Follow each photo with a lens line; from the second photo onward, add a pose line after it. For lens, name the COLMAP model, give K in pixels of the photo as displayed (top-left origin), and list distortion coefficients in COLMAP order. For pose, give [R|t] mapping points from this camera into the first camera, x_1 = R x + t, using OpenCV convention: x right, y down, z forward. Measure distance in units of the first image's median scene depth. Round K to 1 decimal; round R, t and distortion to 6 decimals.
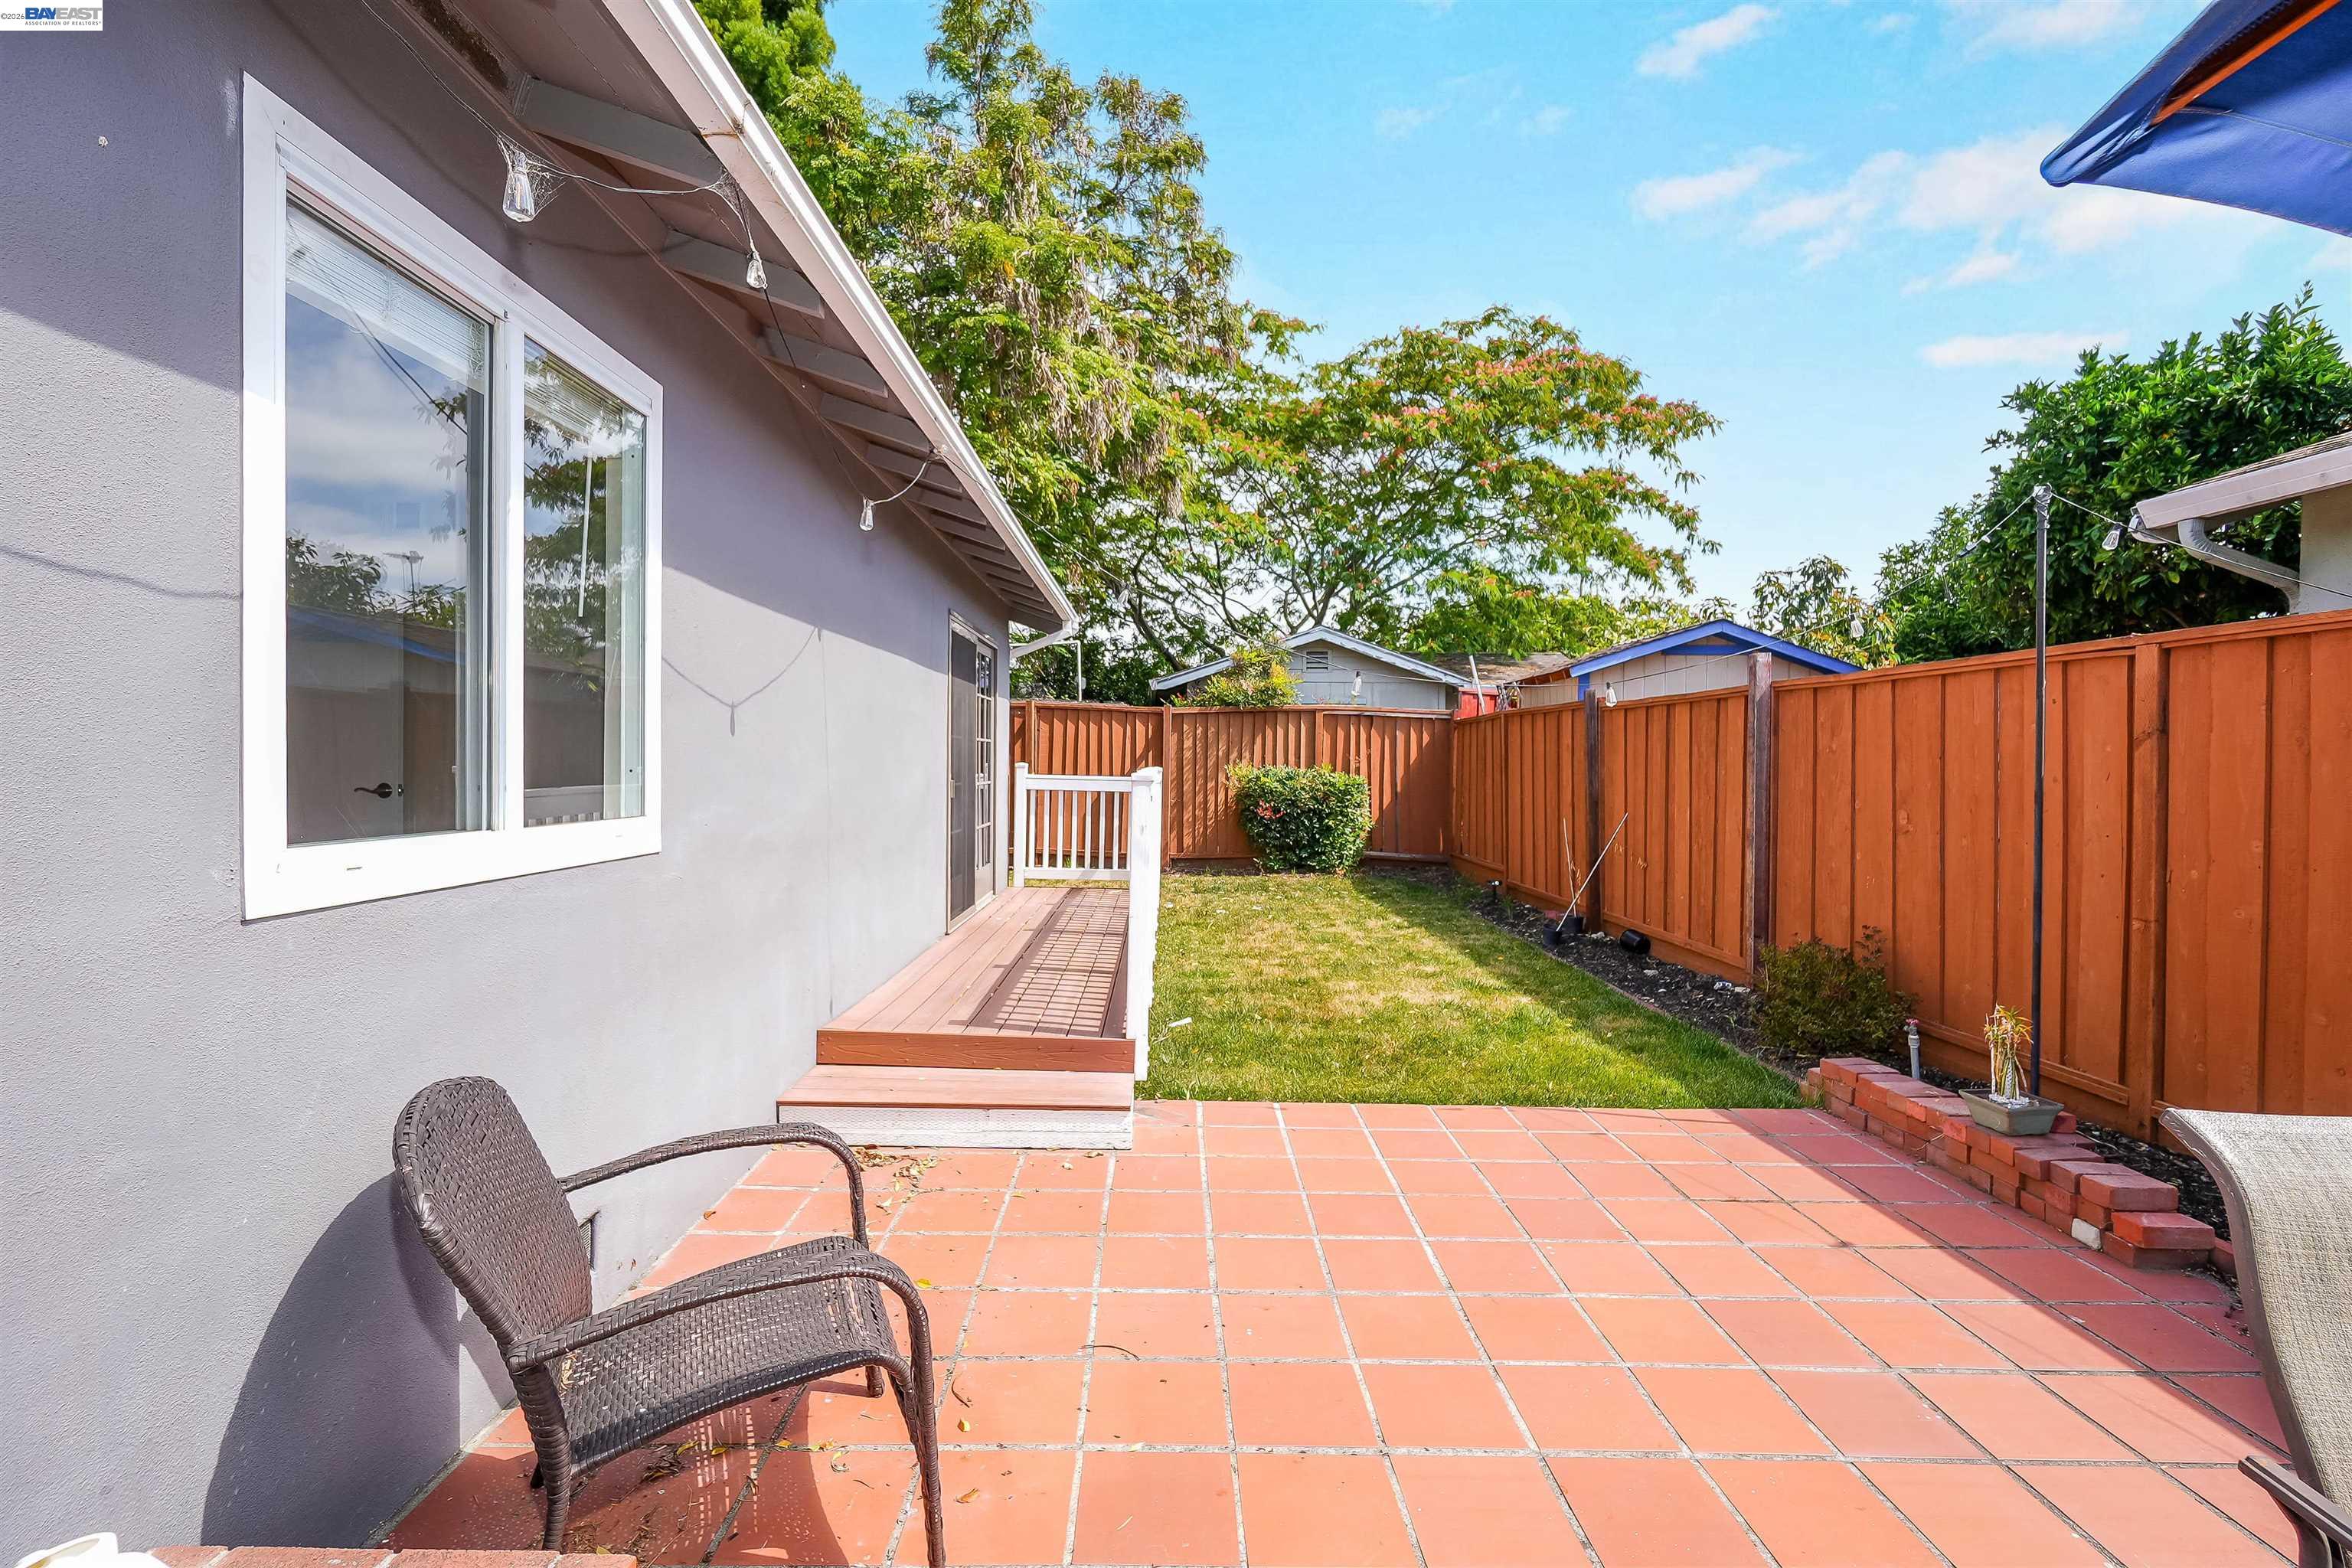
lens RADIAL K [[1019.2, 0, 1173.3], [0, 1019.2, 773.6], [0, 0, 1]] dist [-0.007817, 0.003893]
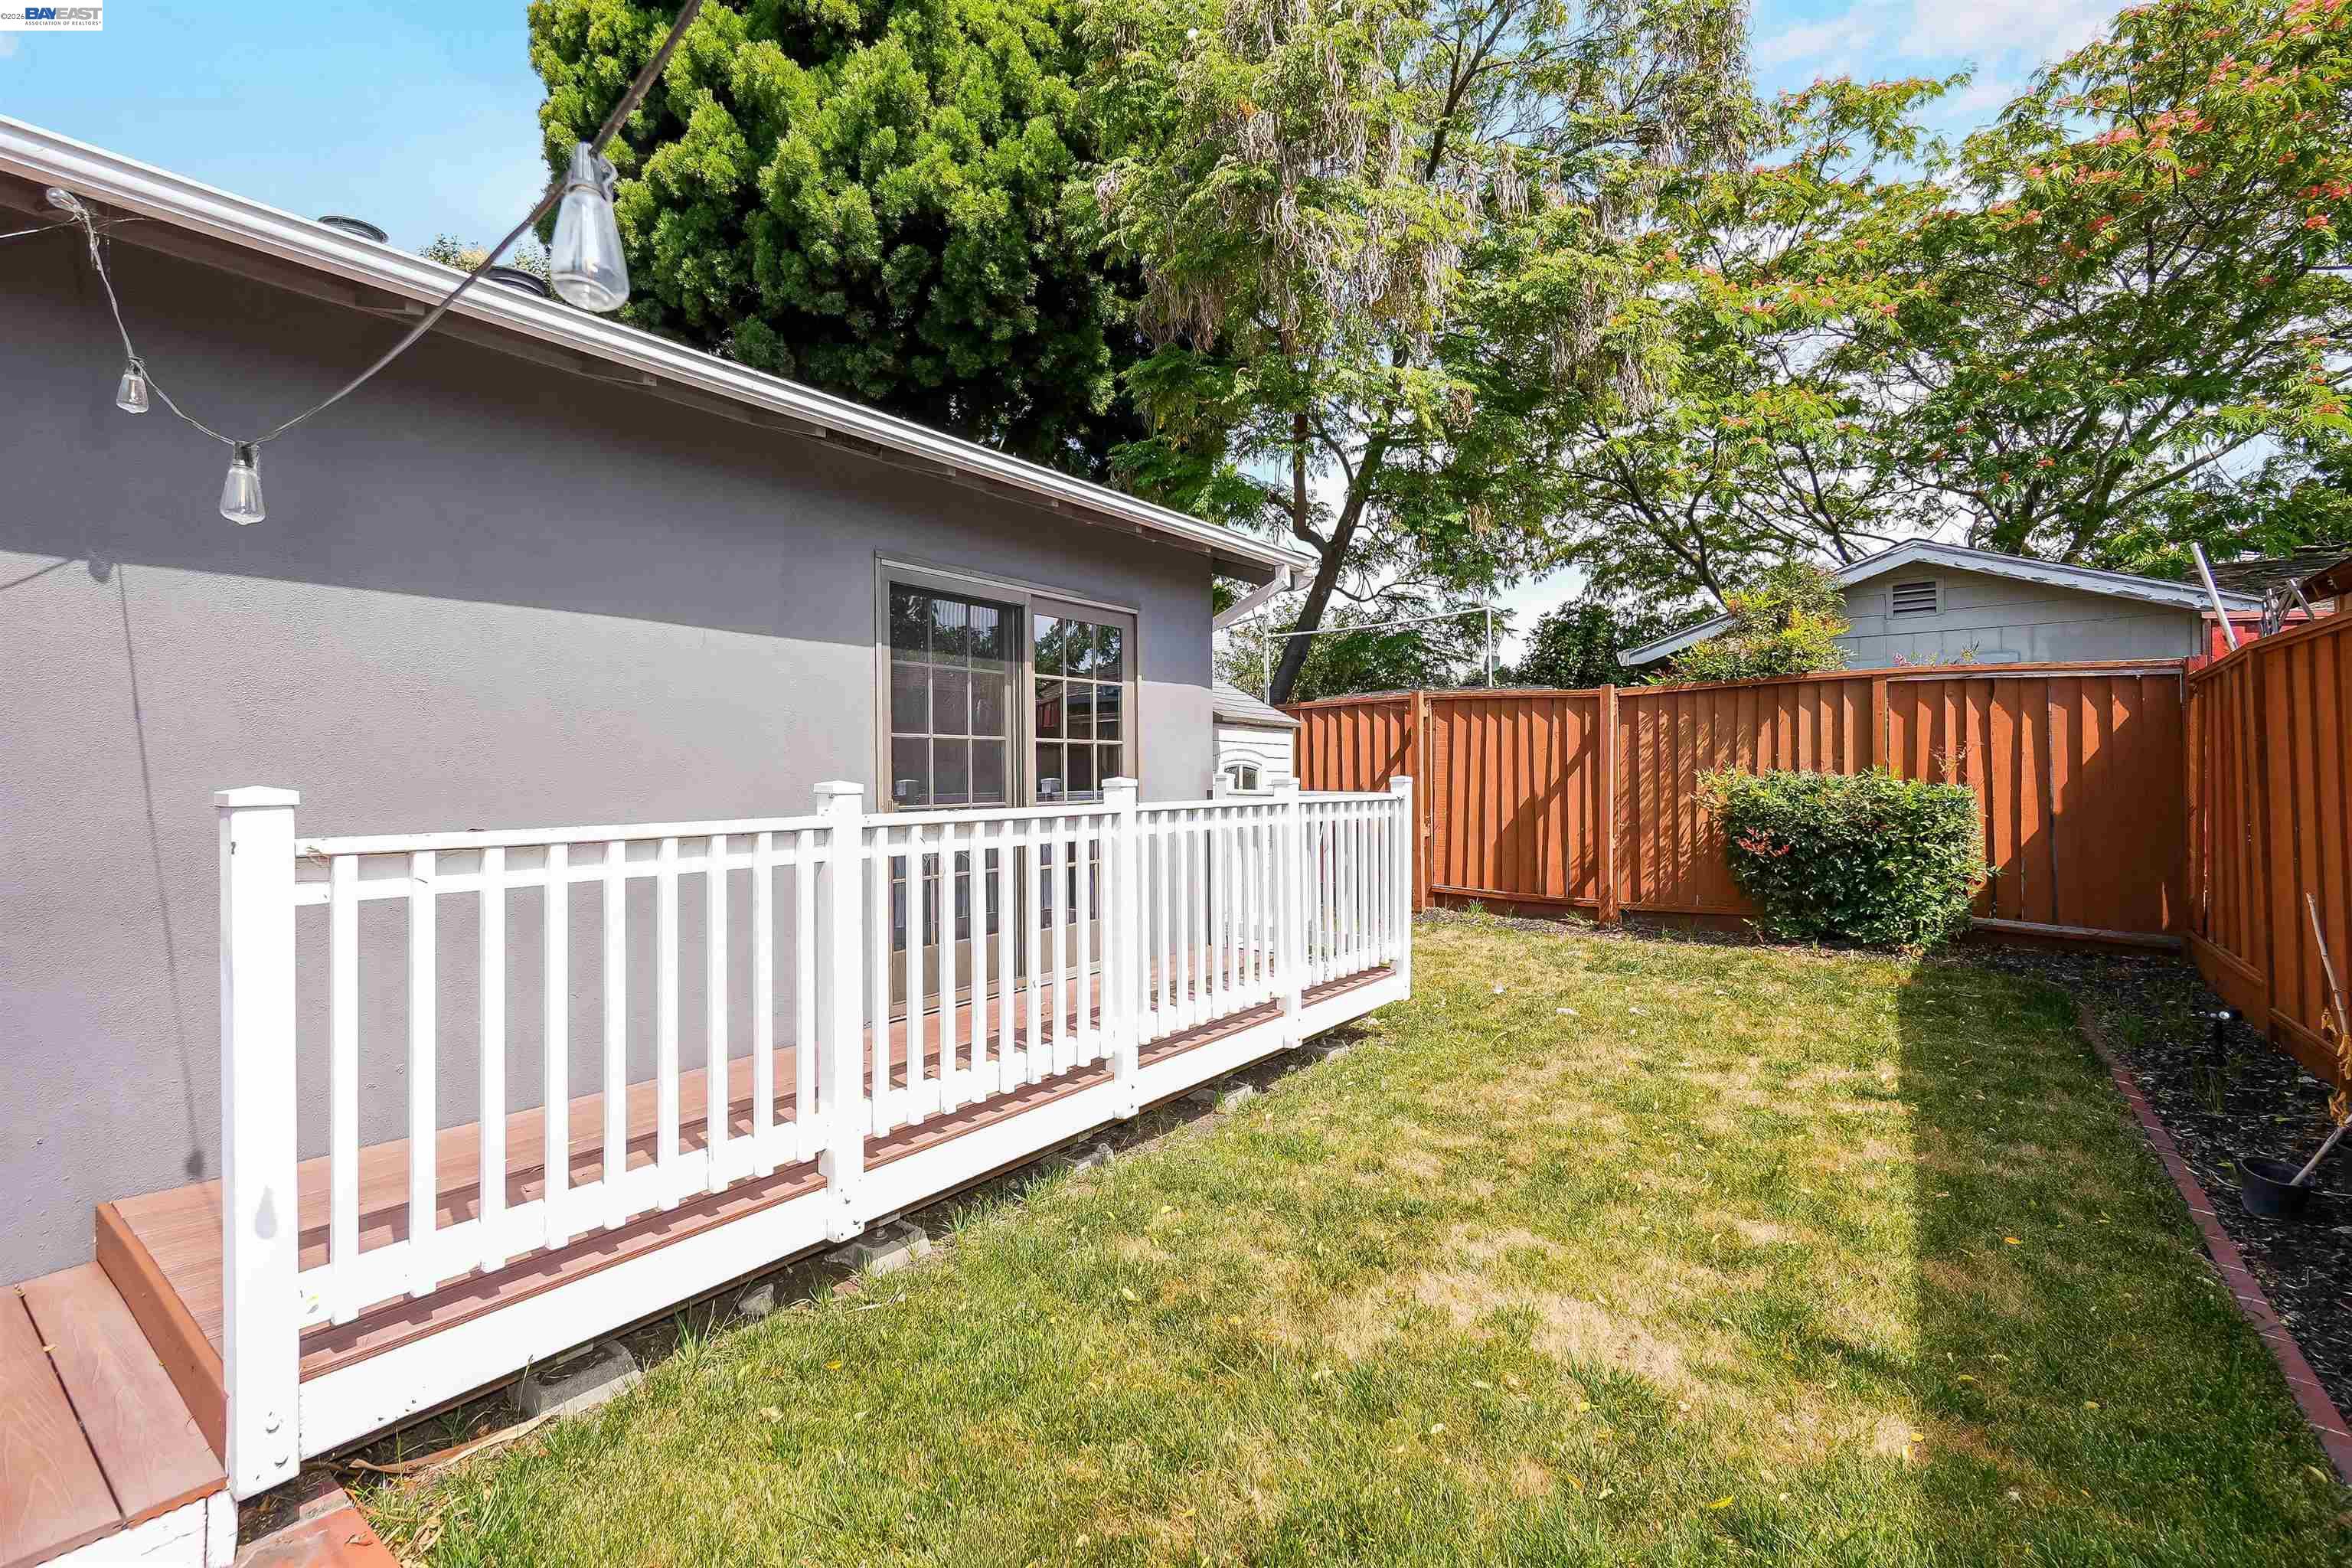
lens RADIAL K [[1019.2, 0, 1189.0], [0, 1019.2, 779.0], [0, 0, 1]] dist [-0.007817, 0.003893]
pose [[0.801564, -0.014195, -0.597741, 0.174092], [0.005721, 0.999854, -0.016072, 0.005360], [0.597882, 0.009463, 0.801528, 0.279935]]
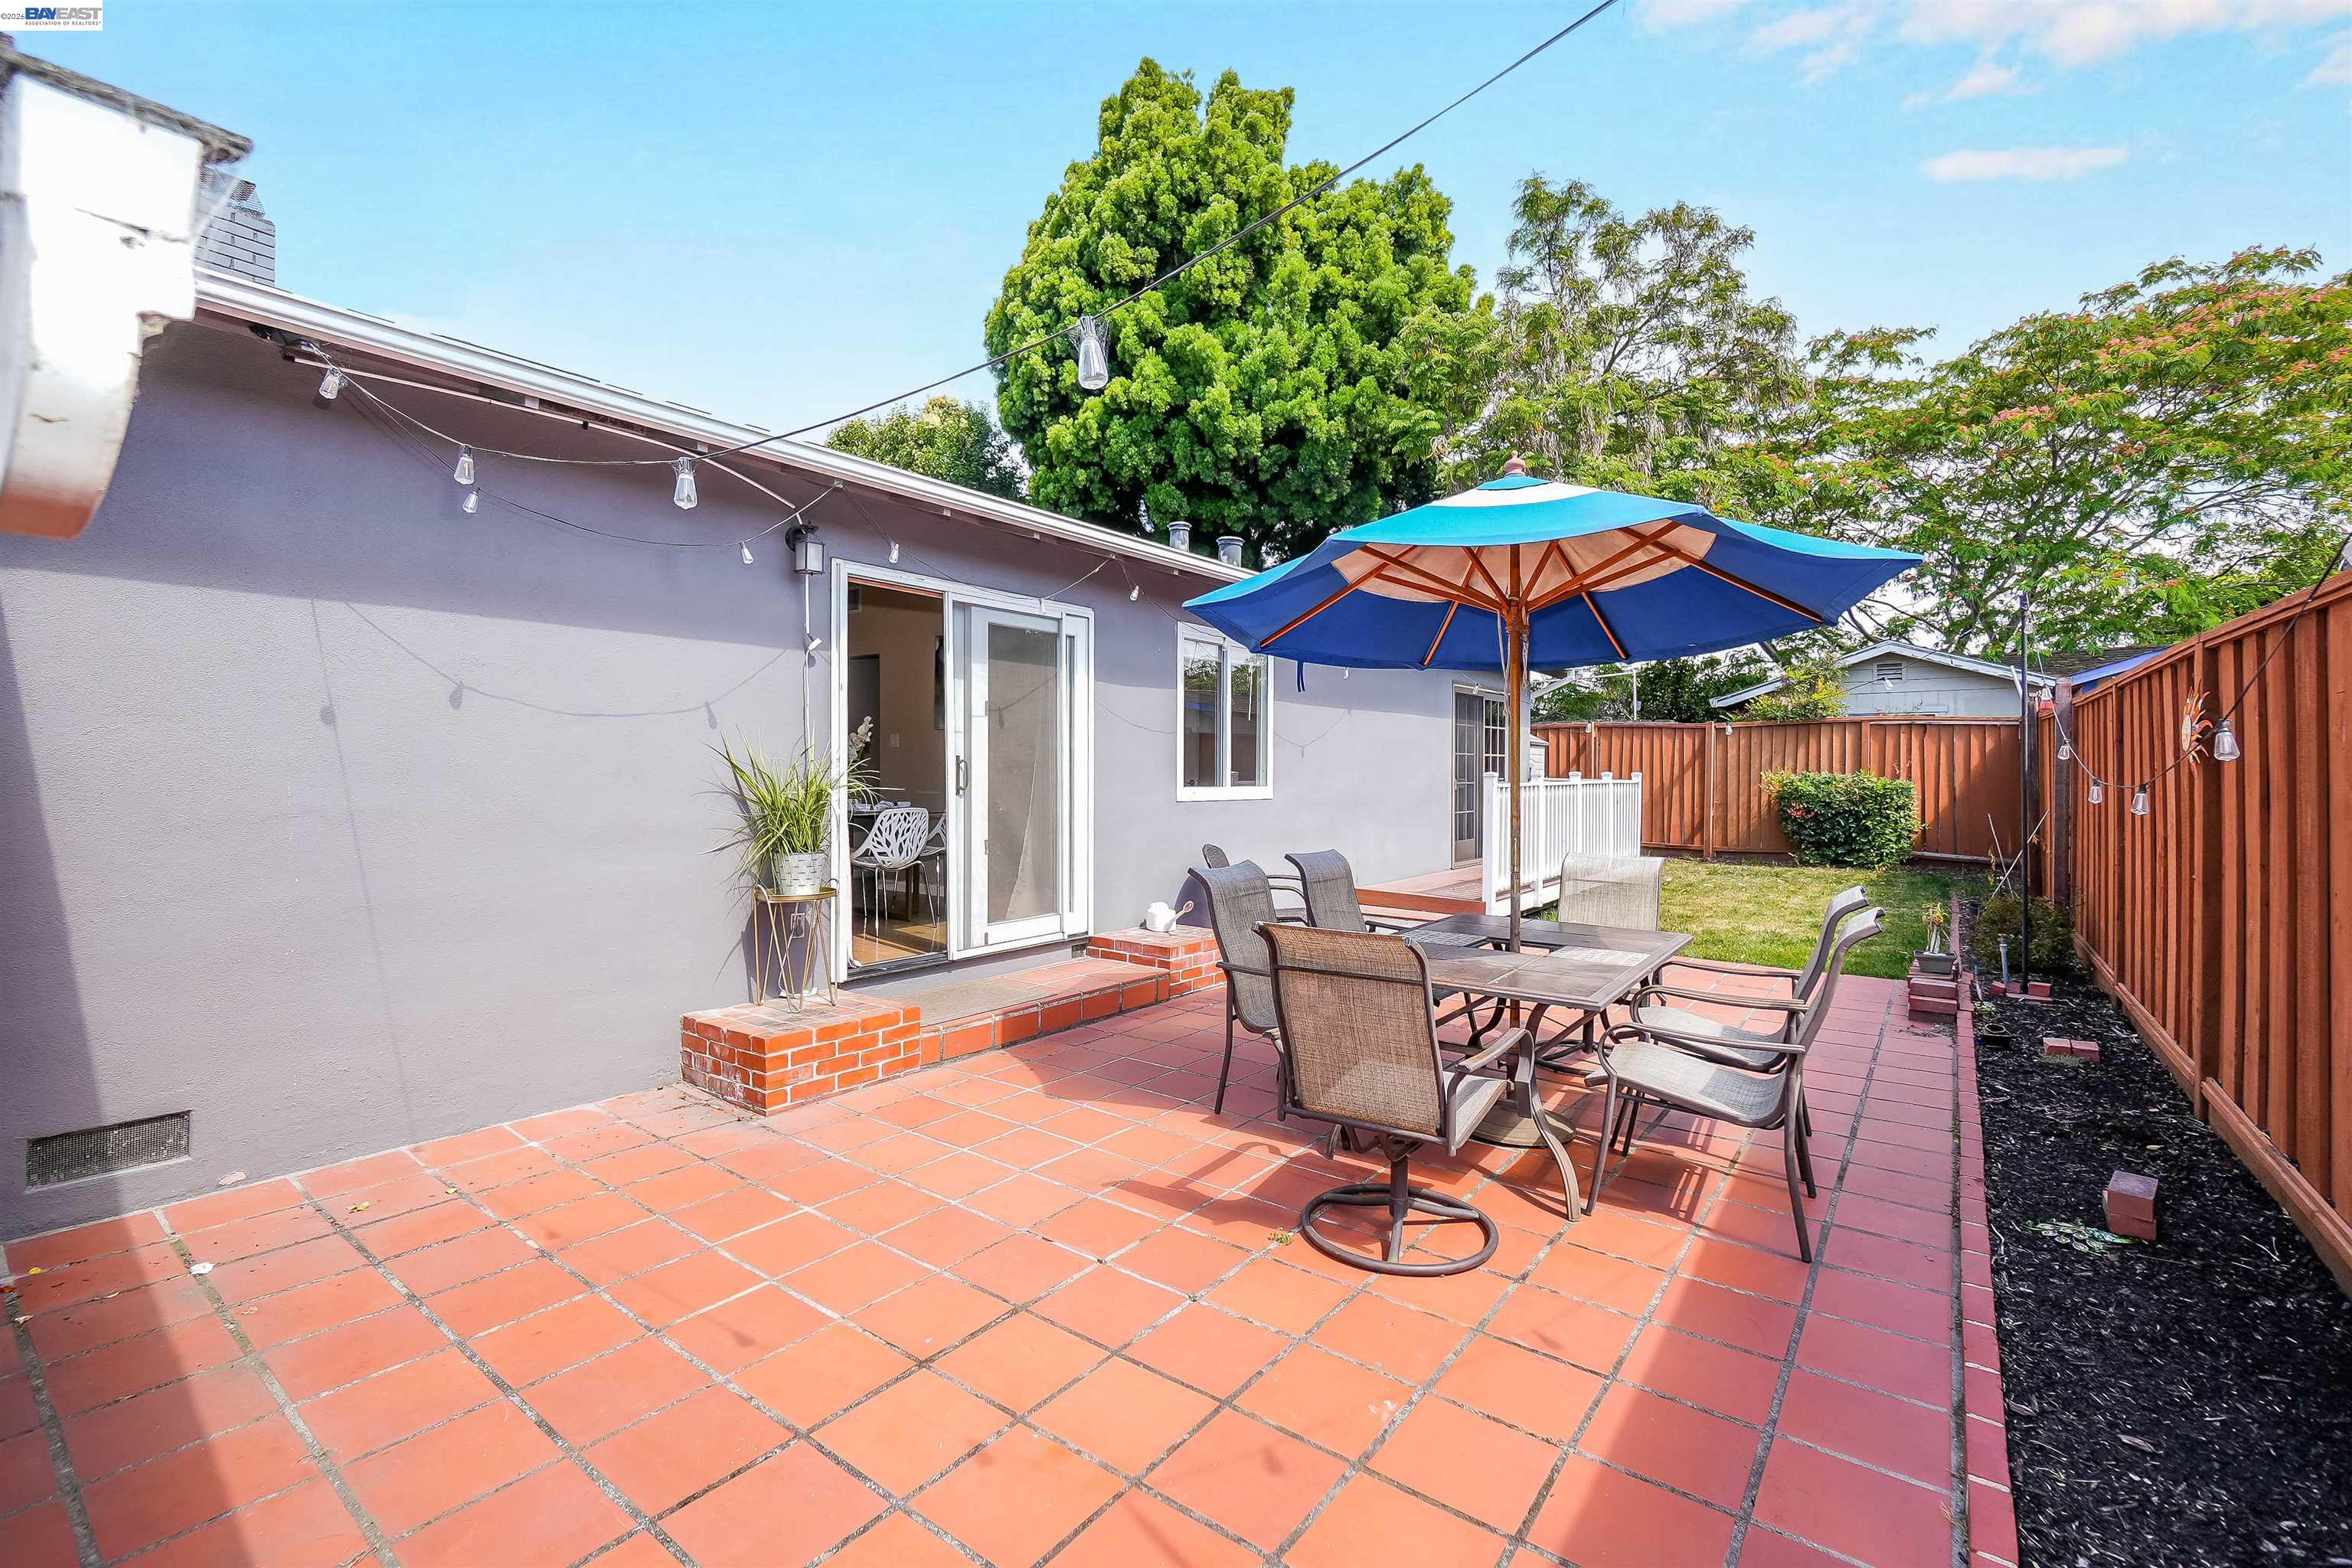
lens RADIAL K [[1019.2, 0, 1186.4], [0, 1019.2, 776.7], [0, 0, 1]] dist [-0.007817, 0.003893]
pose [[0.794241, -0.002238, -0.607599, 0.226831], [-0.002450, 0.999973, -0.006885, 0.007263], [0.607598, 0.006957, 0.794214, -0.310556]]
